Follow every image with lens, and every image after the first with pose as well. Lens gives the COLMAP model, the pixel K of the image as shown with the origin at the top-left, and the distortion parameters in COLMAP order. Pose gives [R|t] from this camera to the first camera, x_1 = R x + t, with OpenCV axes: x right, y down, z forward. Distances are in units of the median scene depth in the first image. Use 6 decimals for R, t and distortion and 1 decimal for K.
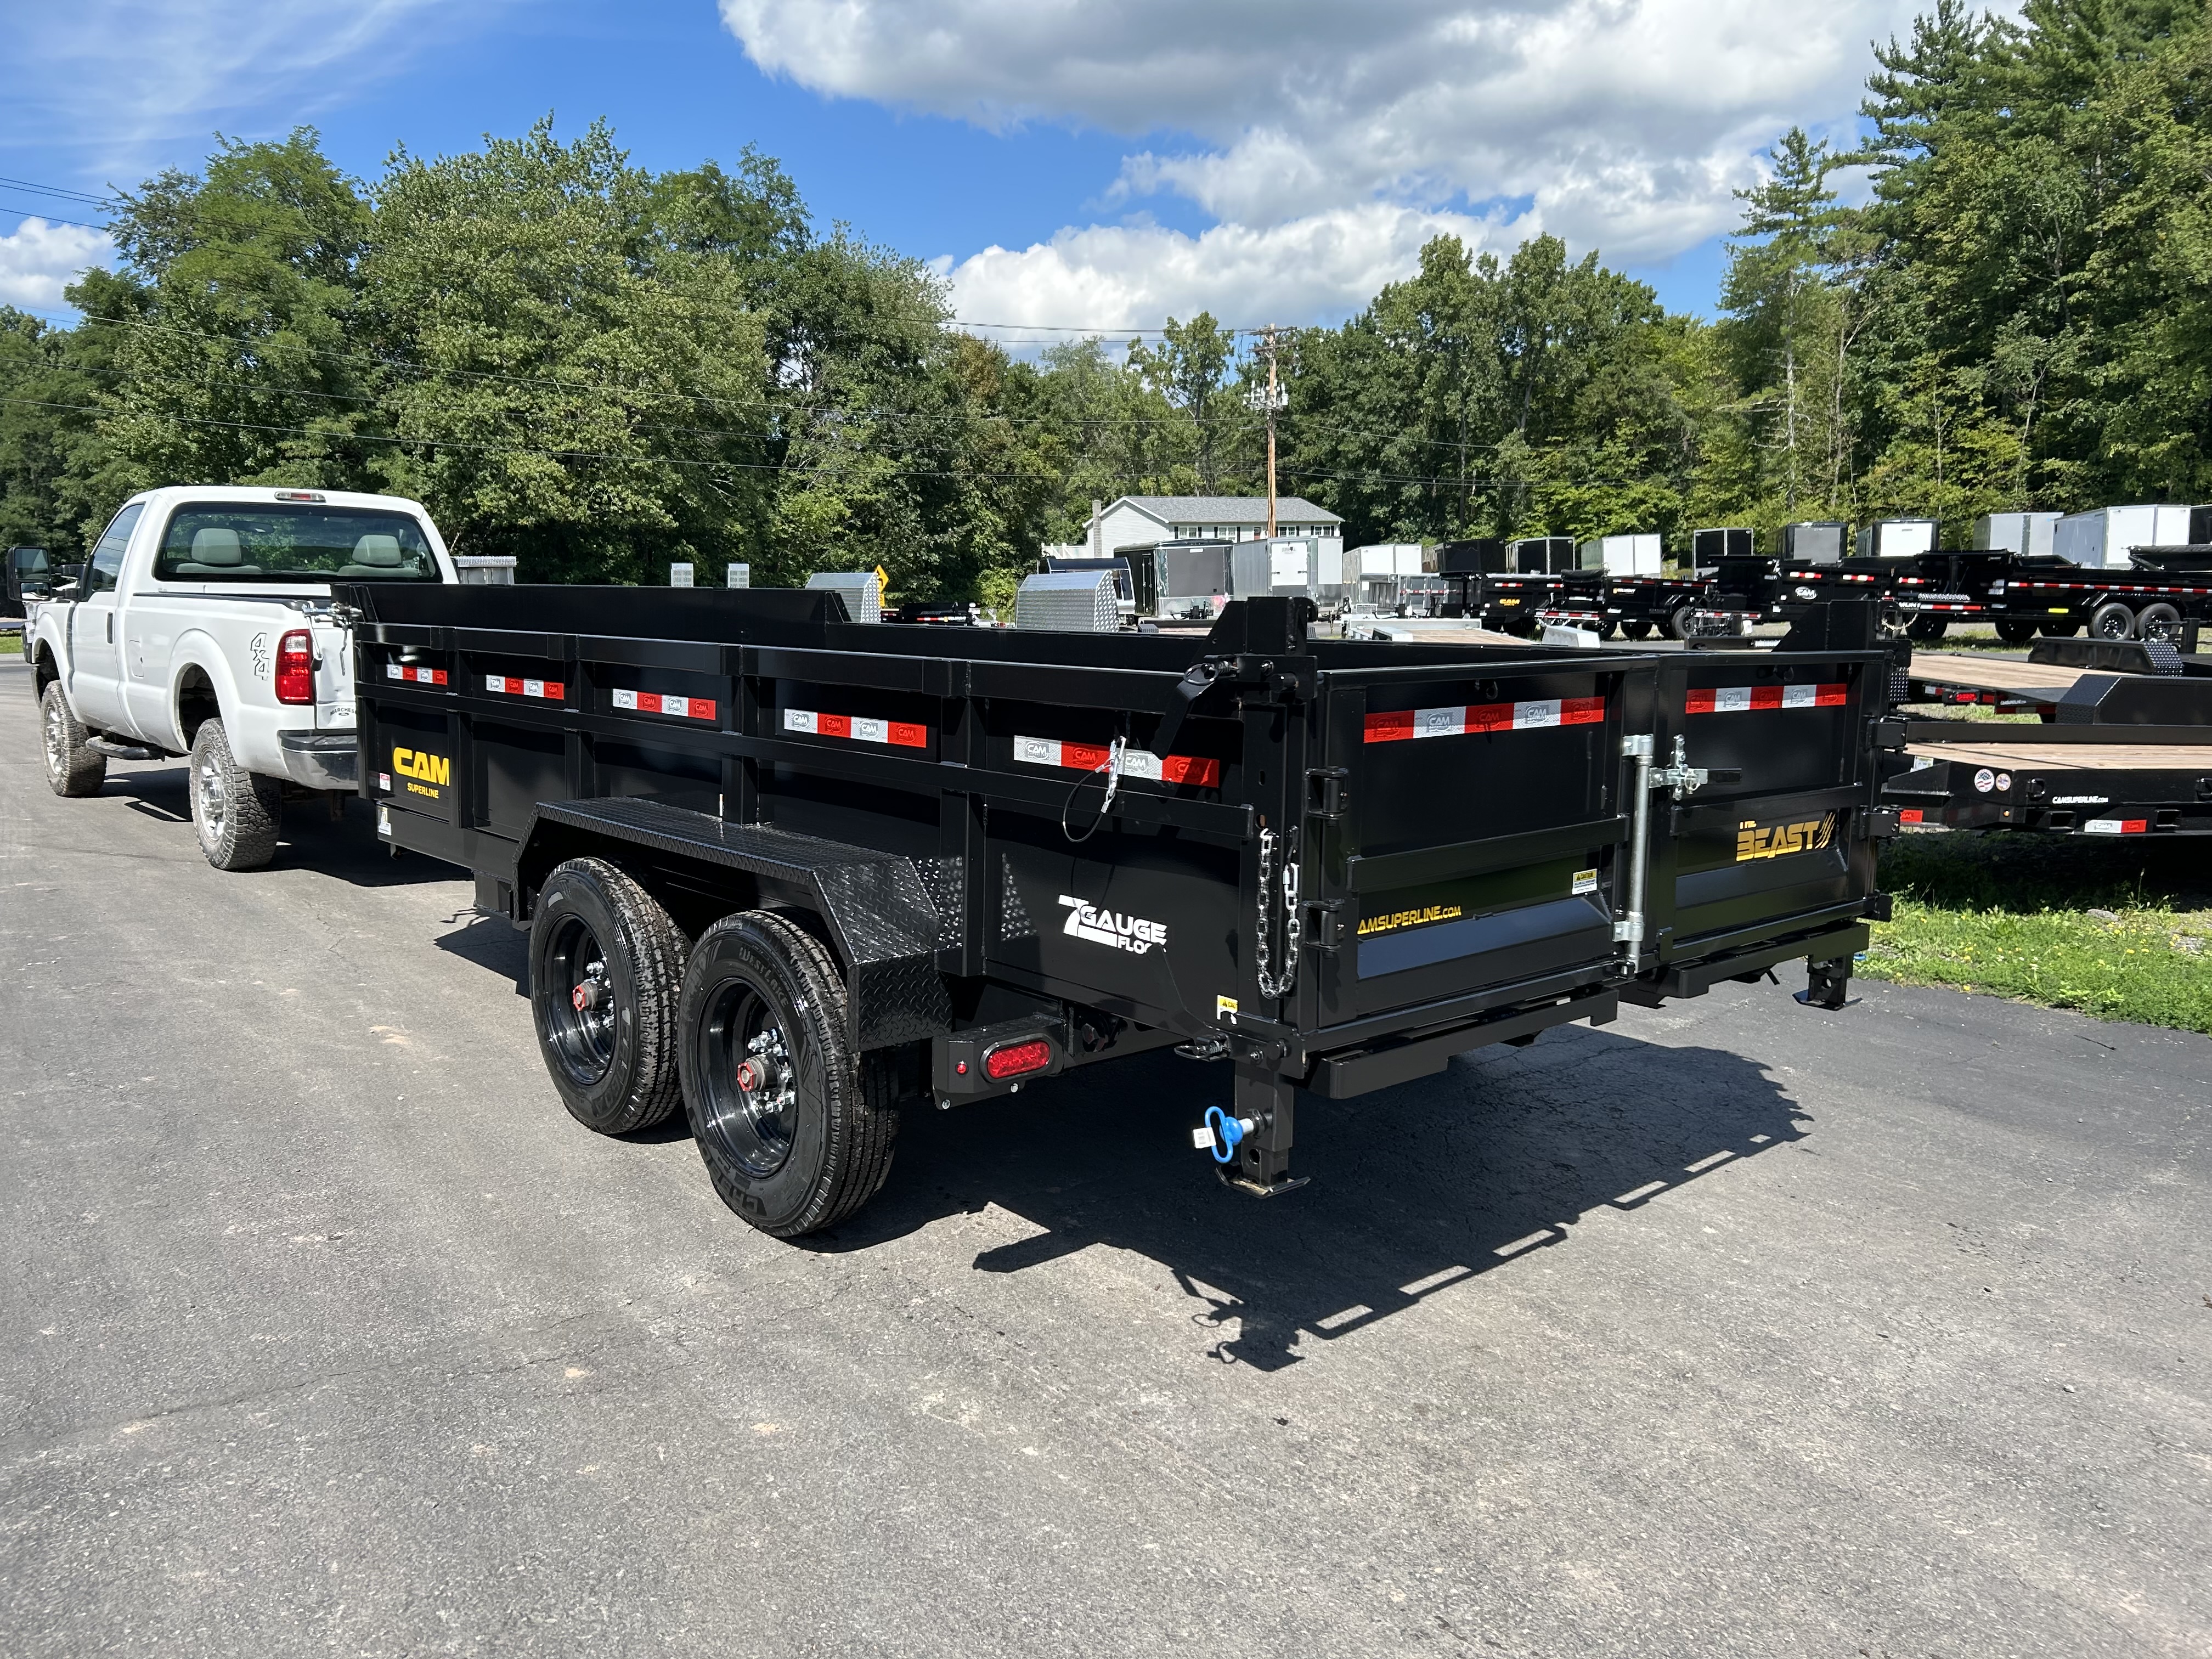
lens RADIAL K [[1661.1, 0, 1093.6], [0, 1661.1, 822.1], [0, 0, 1]] dist [0.040378, -0.023607]
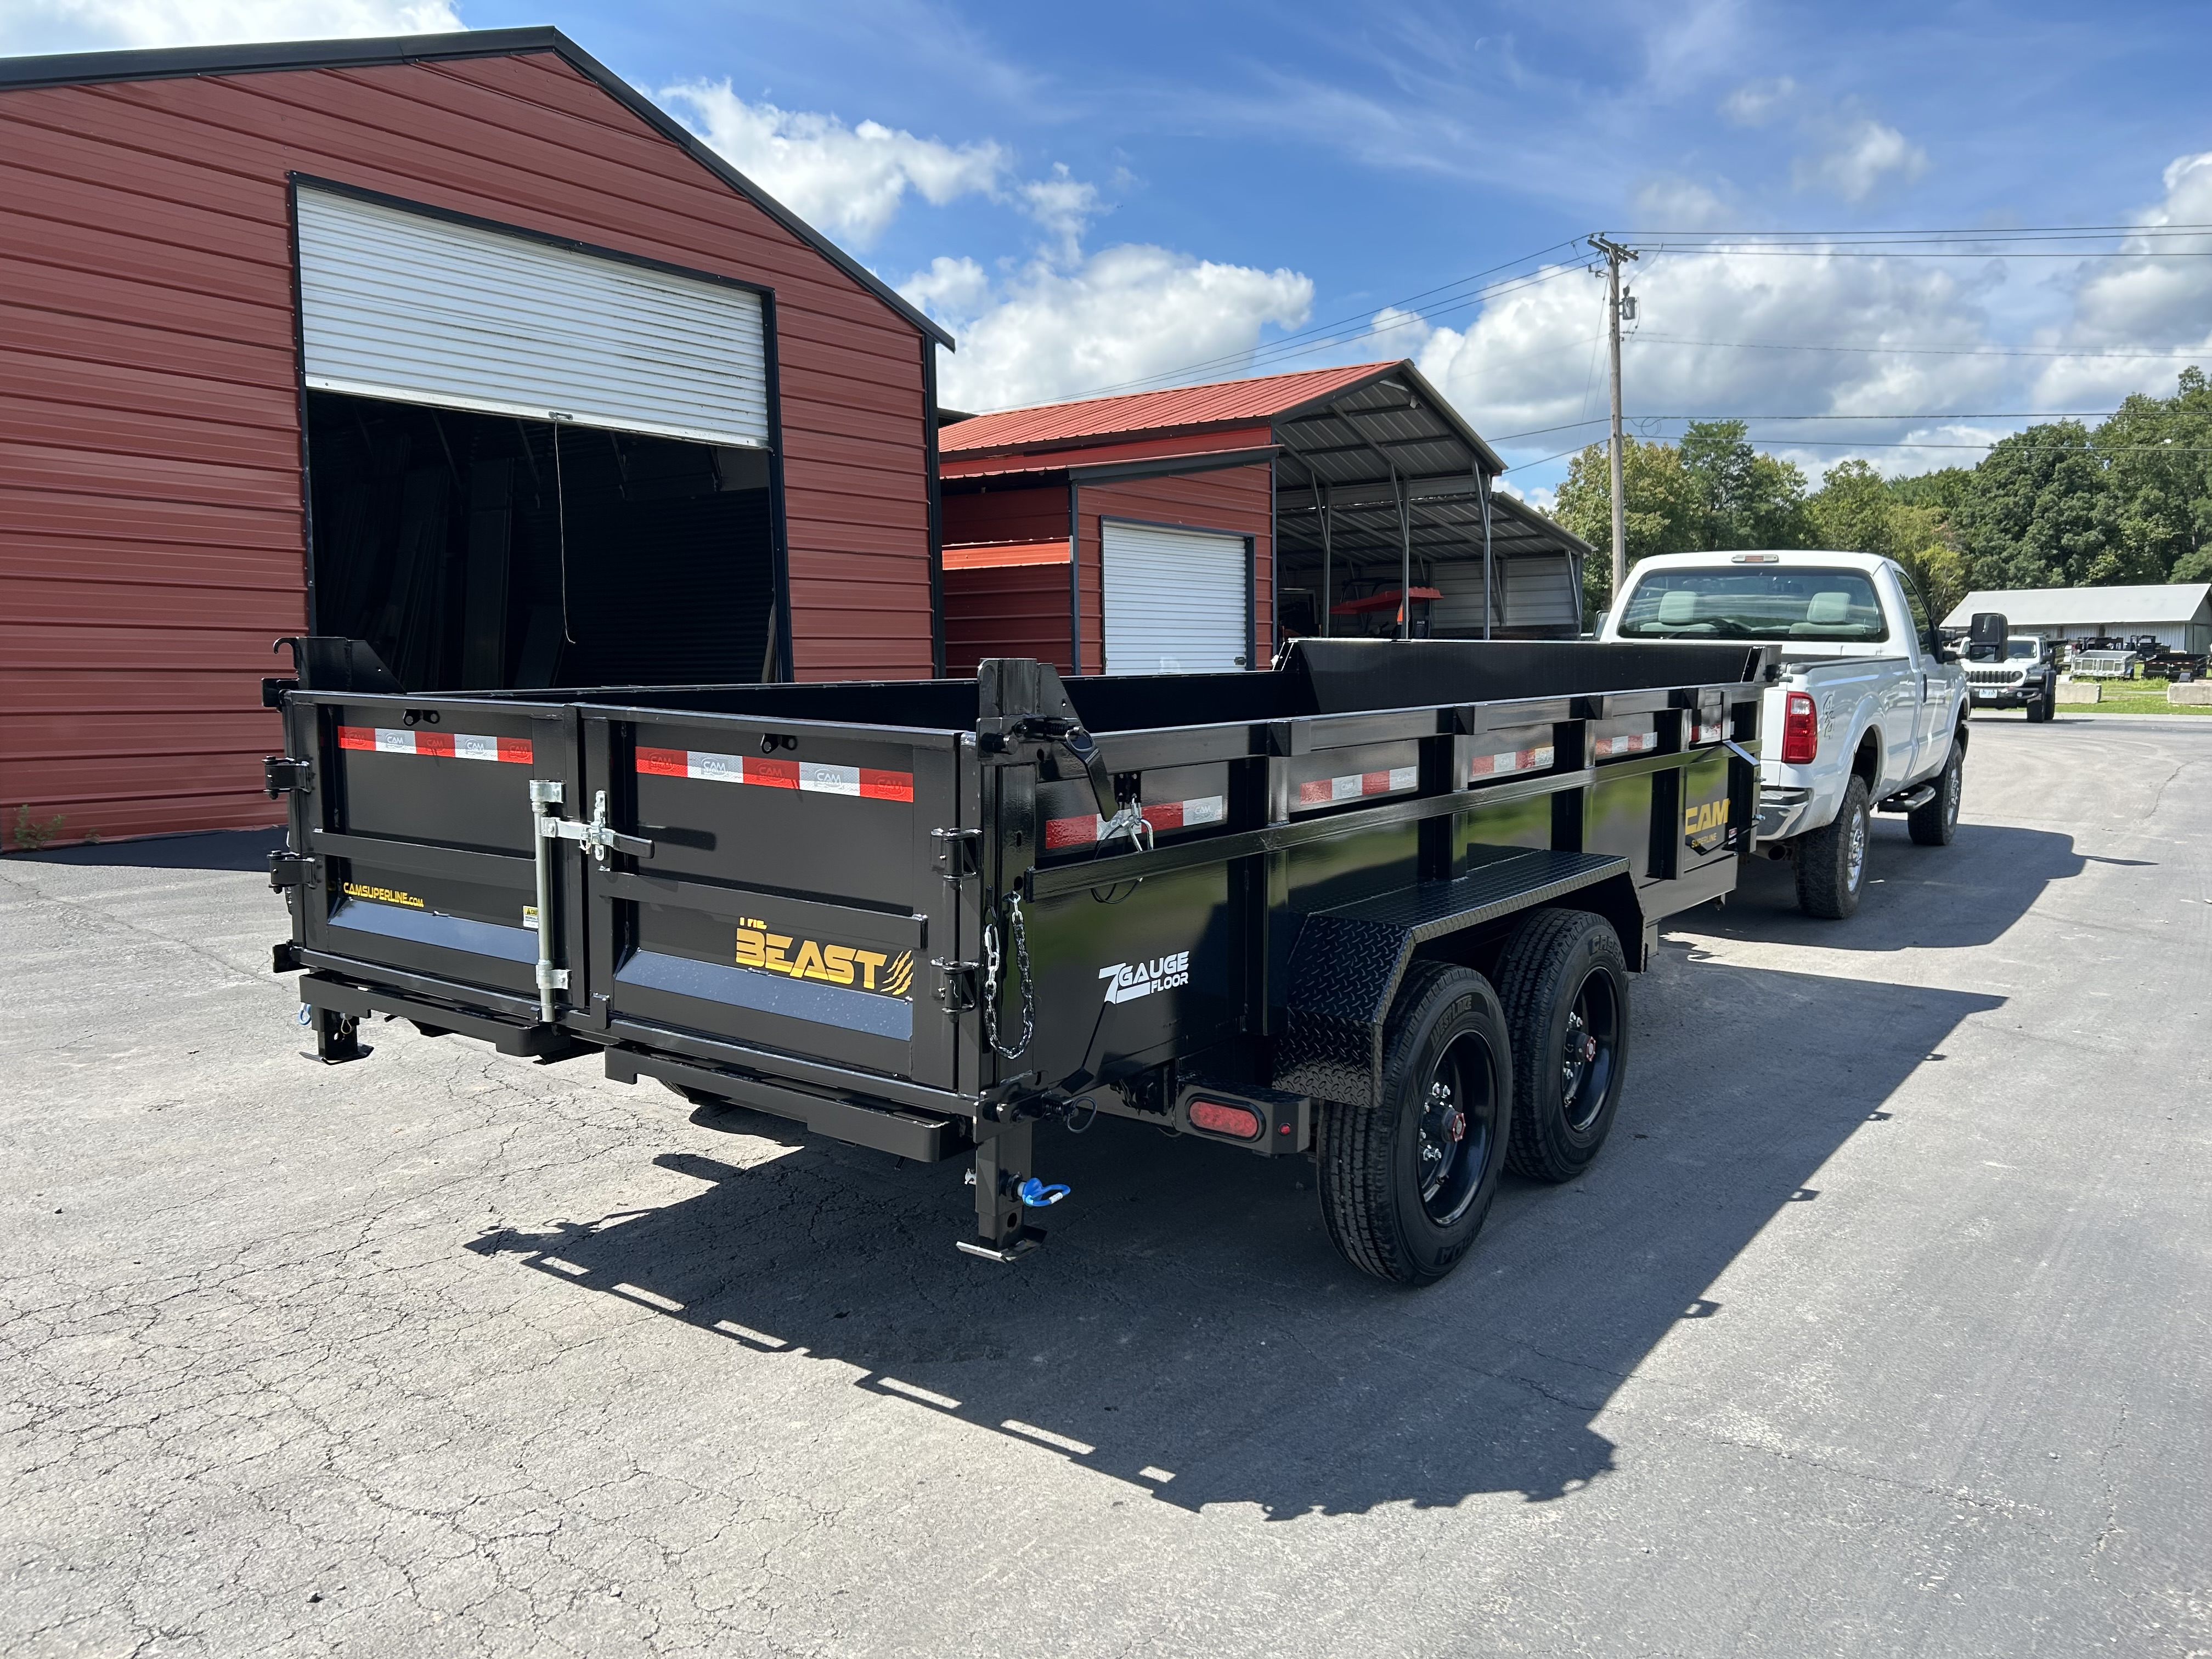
lens RADIAL K [[1661.1, 0, 1095.8], [0, 1661.1, 830.6], [0, 0, 1]] dist [0.040378, -0.023607]
pose [[0.227329, 0.109946, -0.967592, 1.220069], [-0.140789, 0.986878, 0.079060, -0.132102], [0.963587, 0.118254, 0.239825, 0.964592]]
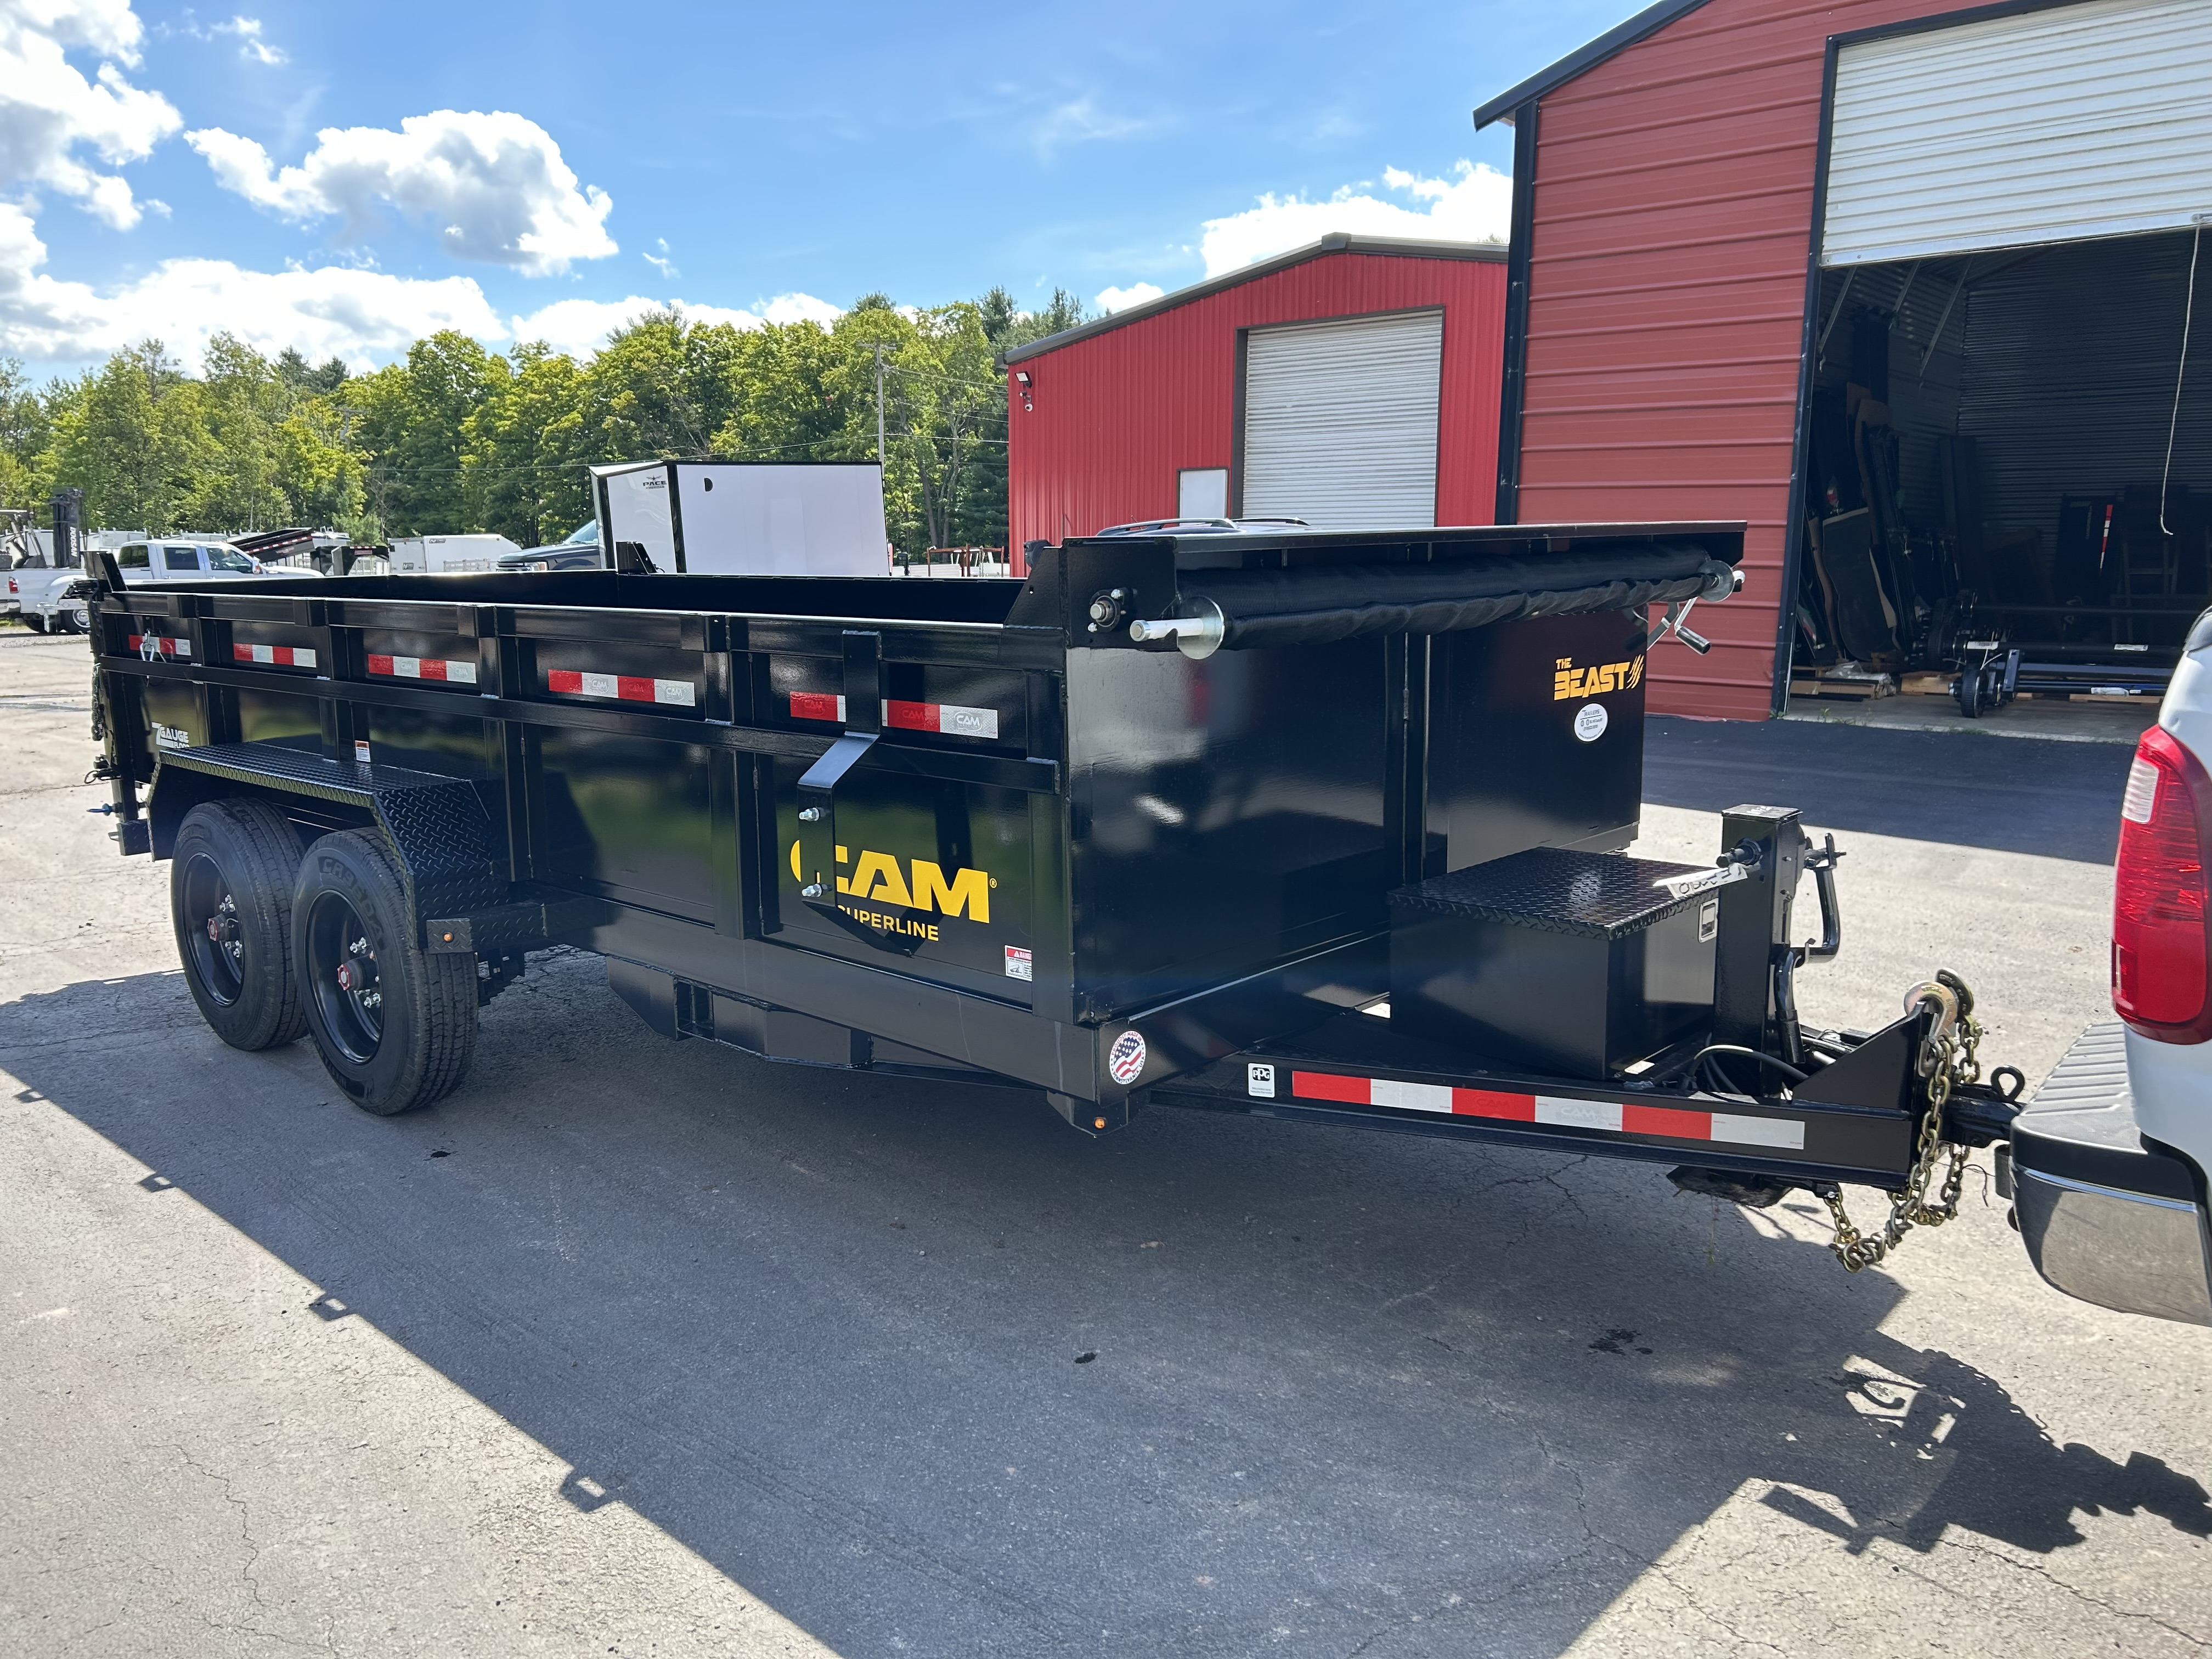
lens RADIAL K [[1661.1, 0, 1106.5], [0, 1661.1, 832.0], [0, 0, 1]] dist [0.040378, -0.023607]
pose [[-0.994202, 0.022433, -0.105165, 0.612524], [-0.010863, 0.952039, 0.305783, -0.232428], [0.106980, 0.305152, -0.946276, 1.689178]]
